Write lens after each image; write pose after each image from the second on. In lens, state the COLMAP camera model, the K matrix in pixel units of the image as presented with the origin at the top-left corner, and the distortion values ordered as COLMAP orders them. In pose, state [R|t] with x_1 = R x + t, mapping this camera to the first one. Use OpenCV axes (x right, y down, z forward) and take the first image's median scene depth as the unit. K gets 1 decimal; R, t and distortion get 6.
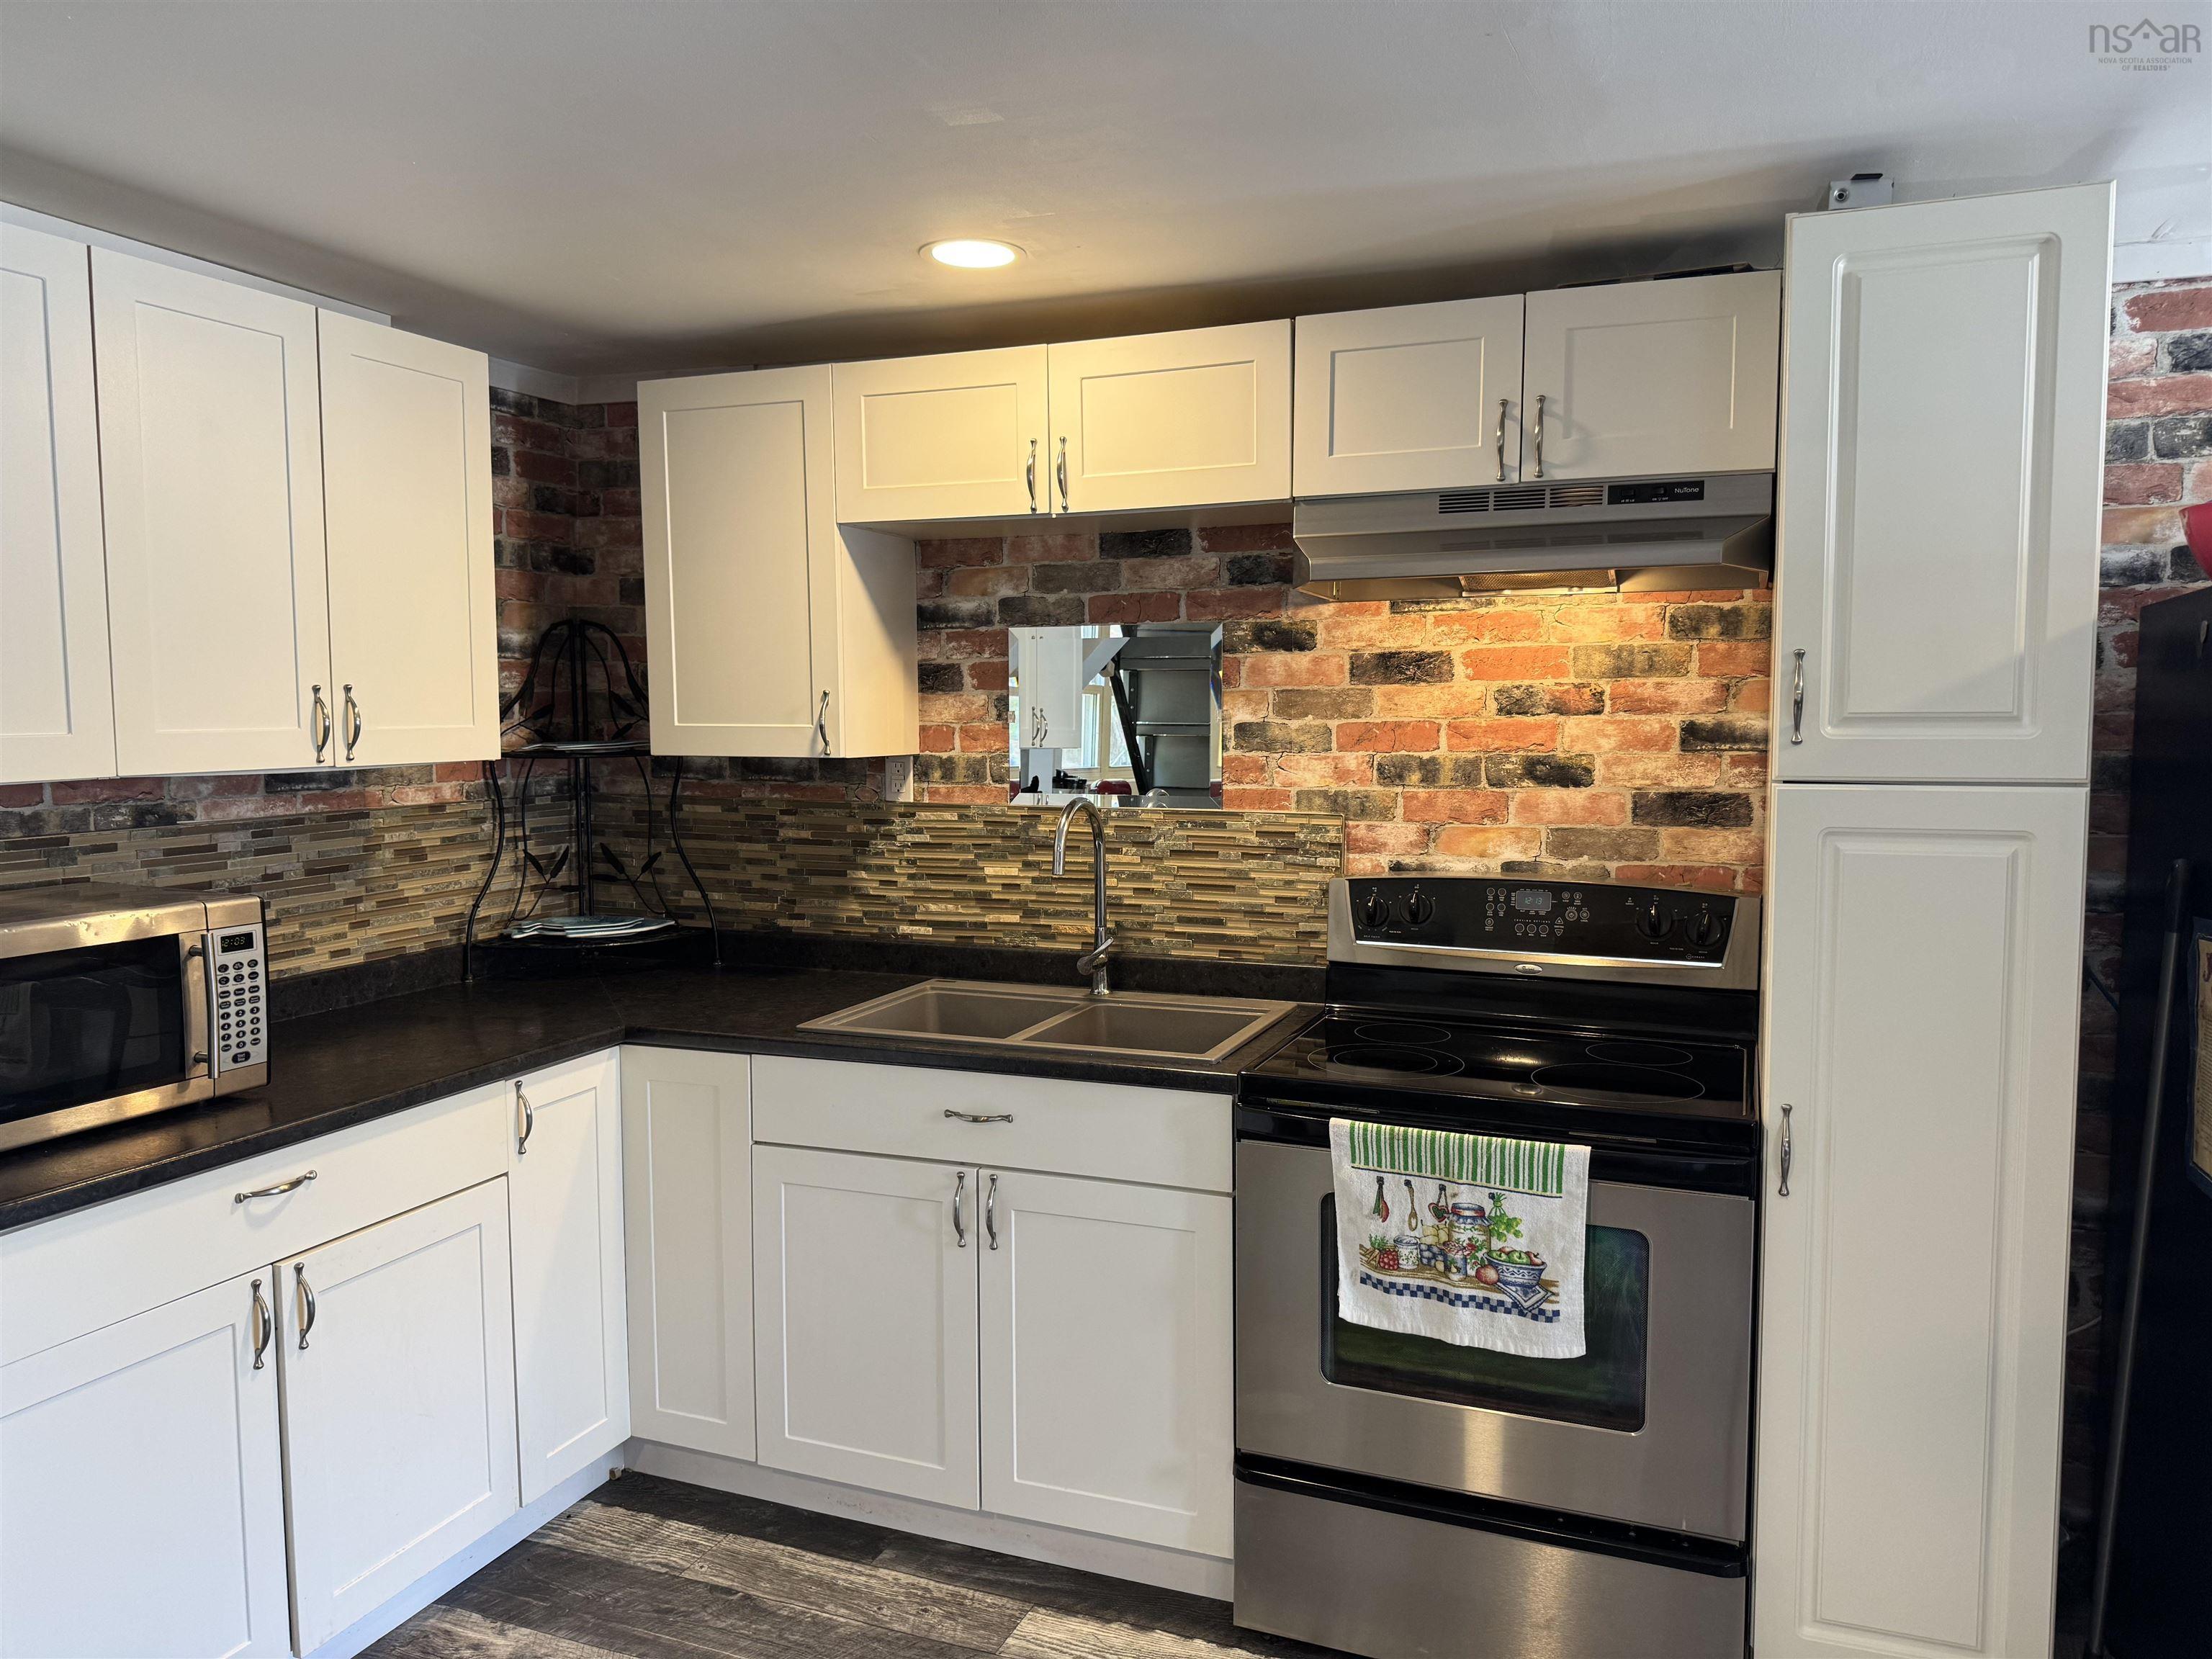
lens RADIAL K [[1543.8, 0, 1156.4], [0, 1543.8, 876.7], [0, 0, 1]] dist [0.022737, -0.045262]
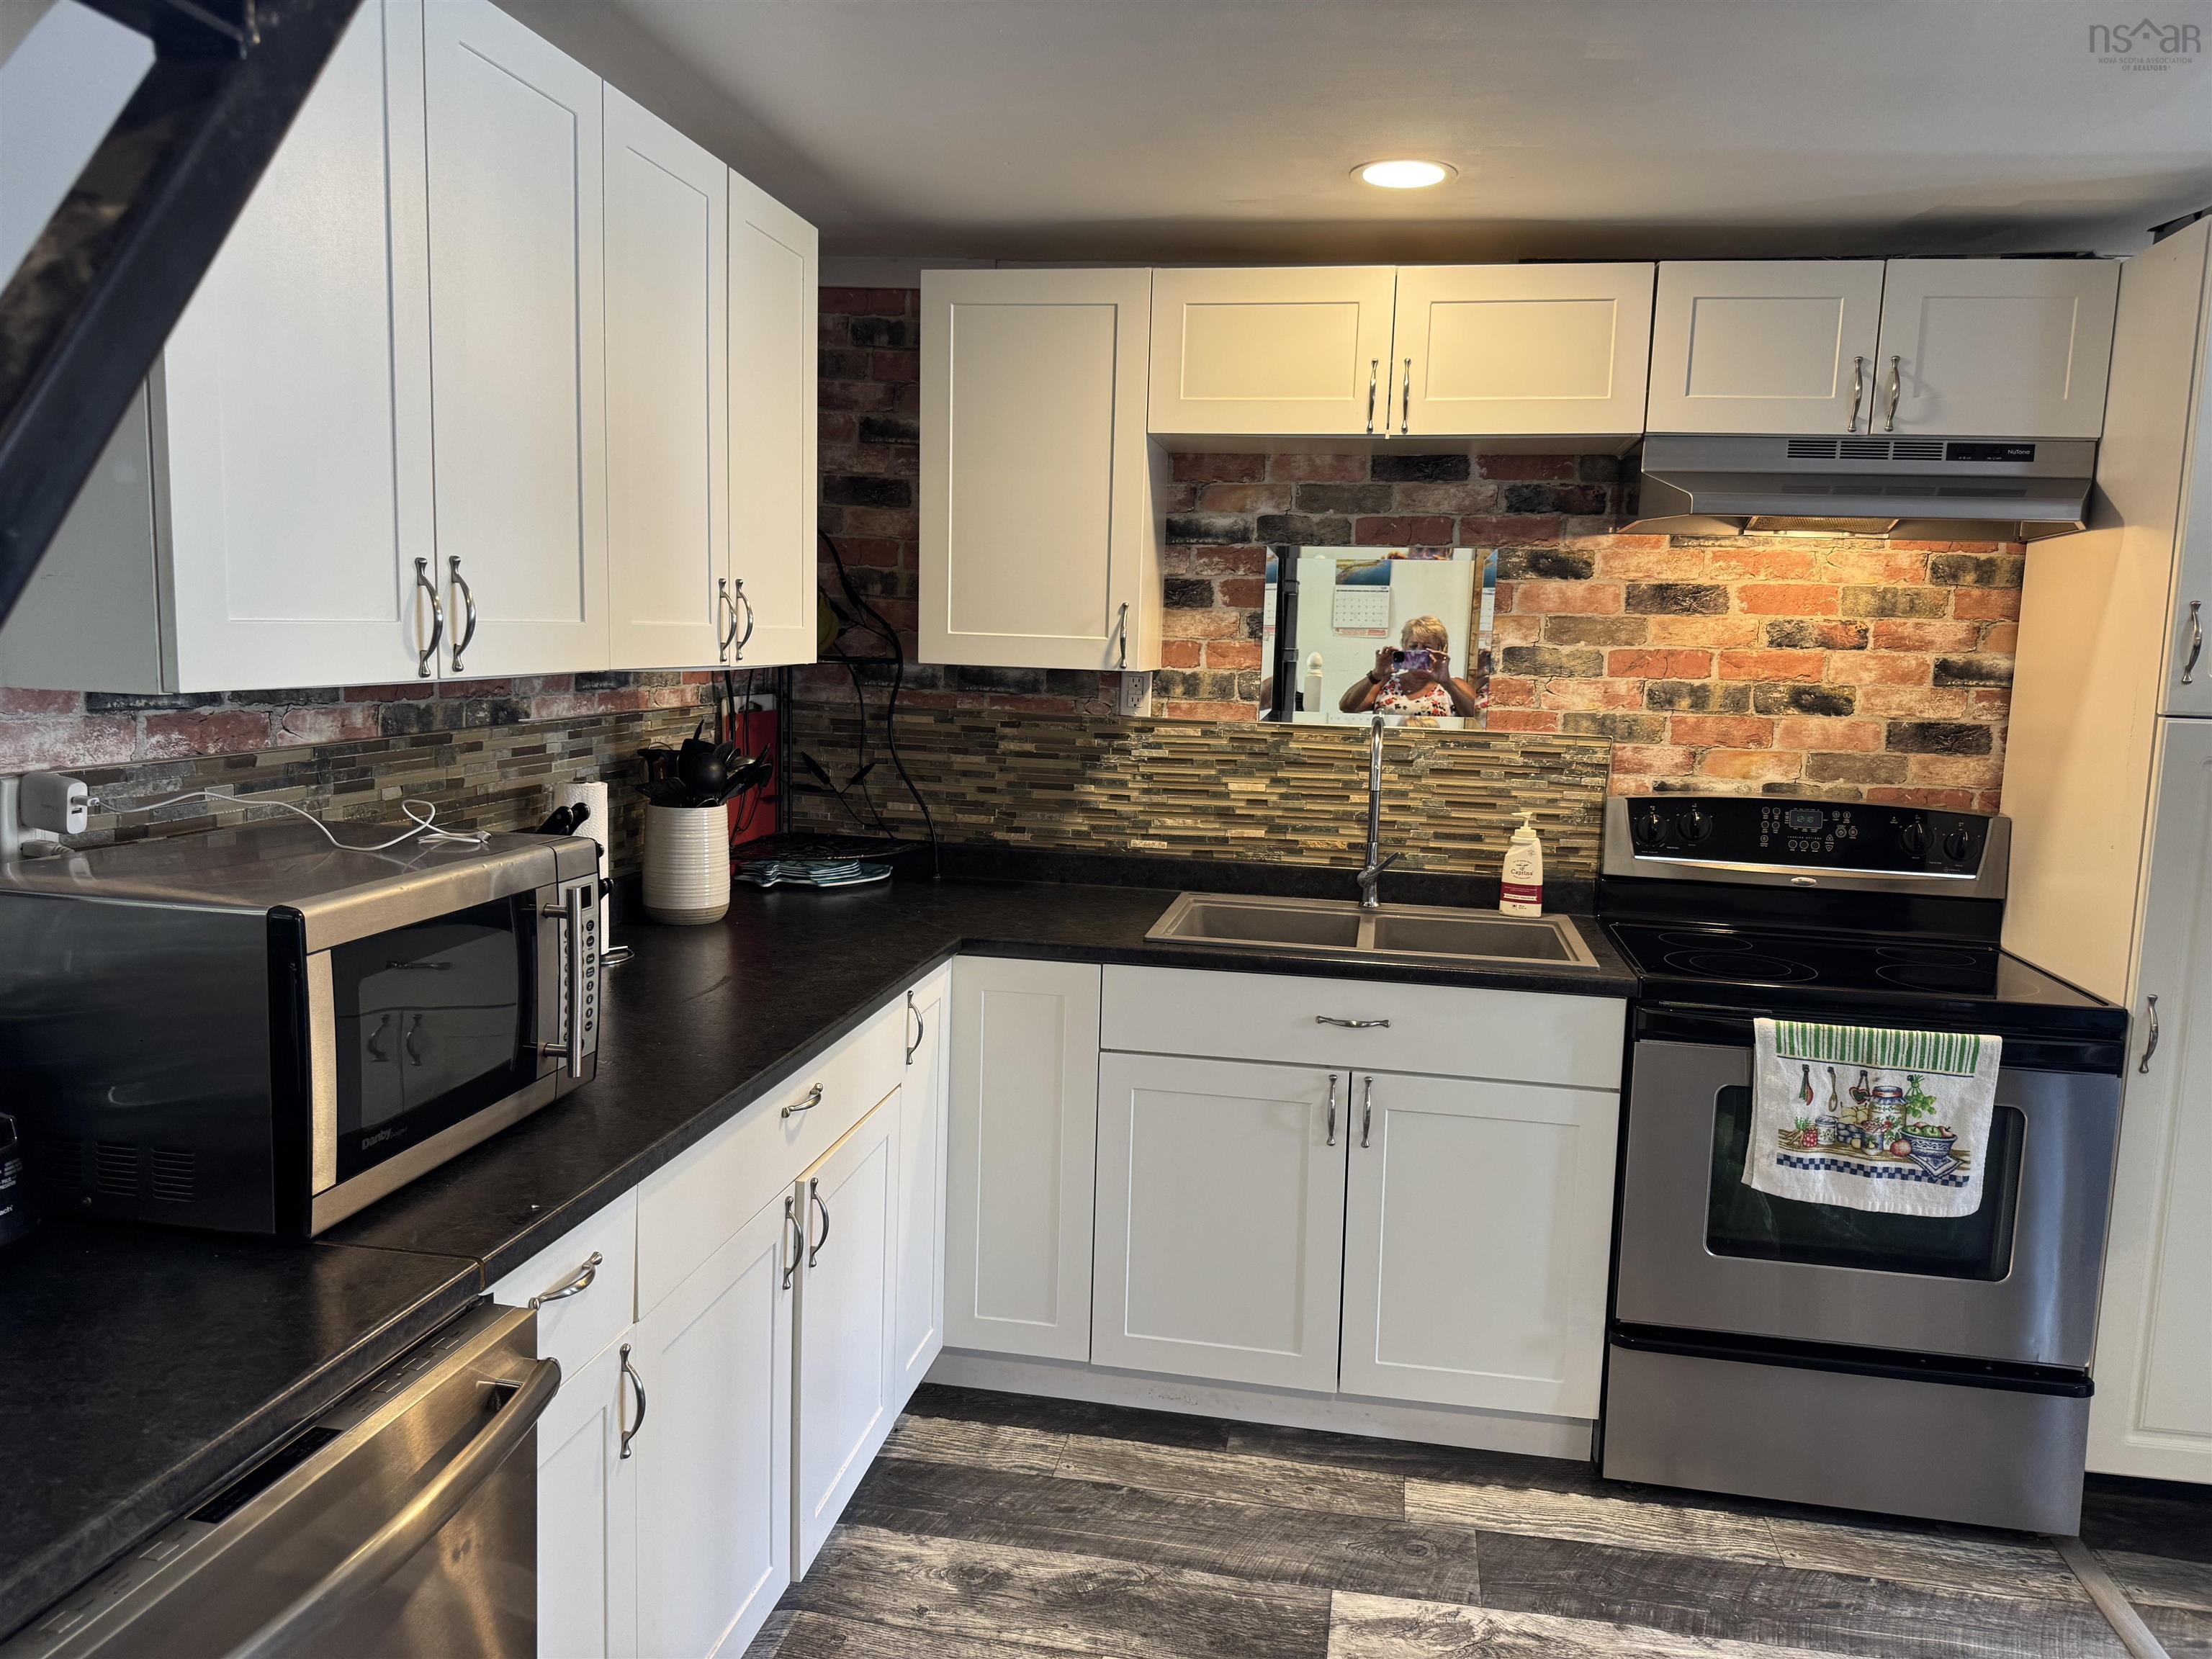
lens RADIAL K [[1543.8, 0, 1152.6], [0, 1543.8, 888.0], [0, 0, 1]] dist [0.022737, -0.045262]
pose [[0.979000, -0.000146, 0.203859, -0.427274], [-0.011079, 0.998484, 0.053920, 0.010272], [-0.203558, -0.055046, 0.977514, 0.015128]]
